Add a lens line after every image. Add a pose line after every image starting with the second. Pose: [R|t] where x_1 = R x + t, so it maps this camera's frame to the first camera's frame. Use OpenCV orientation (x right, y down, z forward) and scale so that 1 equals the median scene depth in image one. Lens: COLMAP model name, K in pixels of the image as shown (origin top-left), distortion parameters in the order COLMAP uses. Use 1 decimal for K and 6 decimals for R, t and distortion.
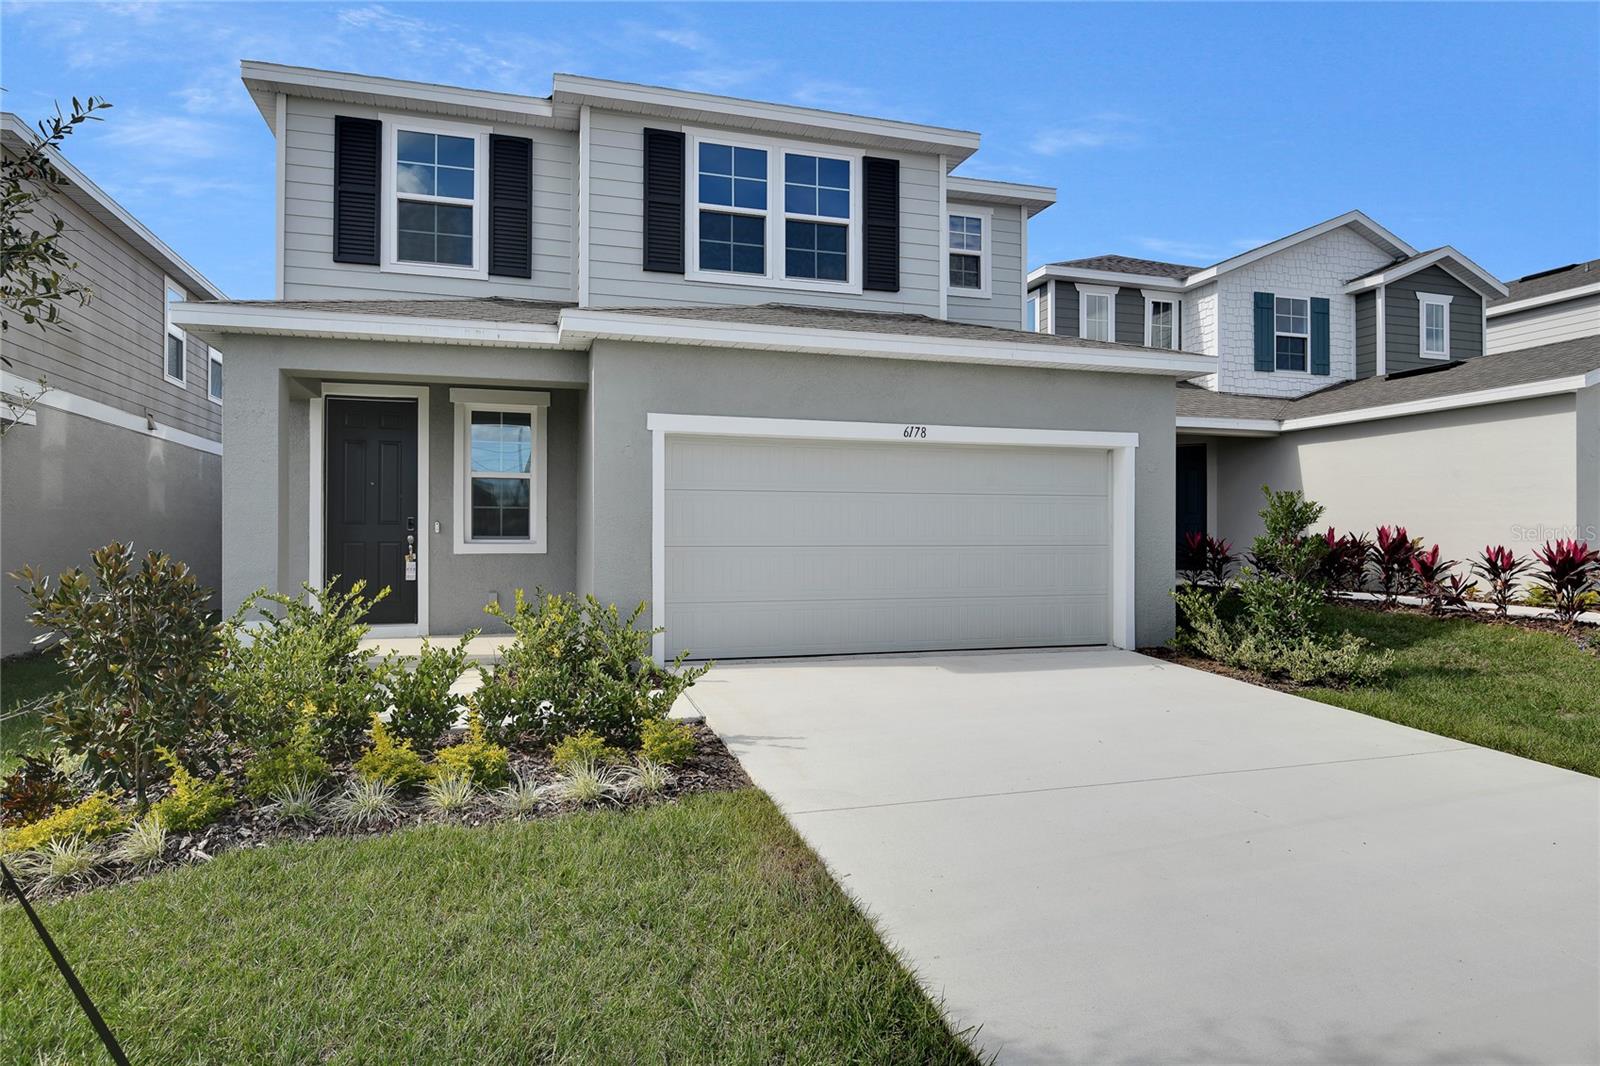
lens RADIAL K [[909.3, 0, 800.2], [0, 909.3, 536.4], [0, 0, 1]] dist [-0.015692, -0.008047]
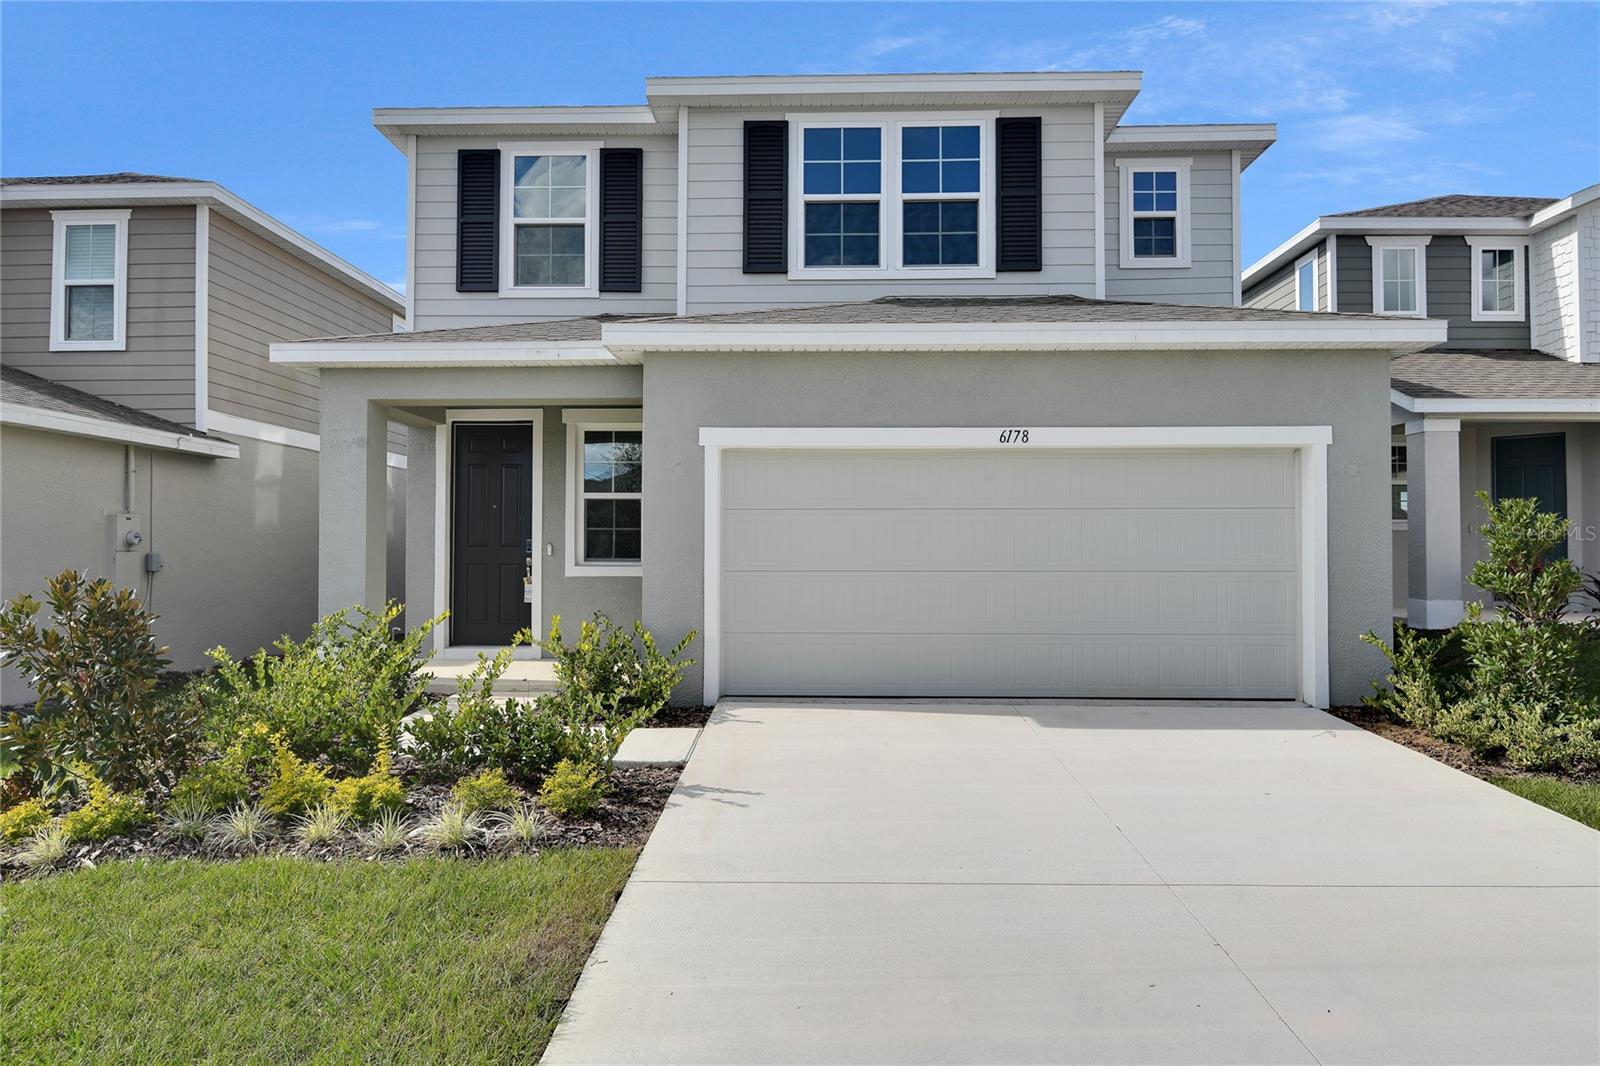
lens RADIAL K [[986.3, 0, 803.4], [0, 986.3, 535.3], [0, 0, 1]] dist [-0.007706, -0.003810]
pose [[0.948091, -0.006248, -0.317938, 0.207061], [0.000487, 0.999834, -0.018197, -0.005938], [0.317999, 0.017098, 0.947937, 0.065139]]
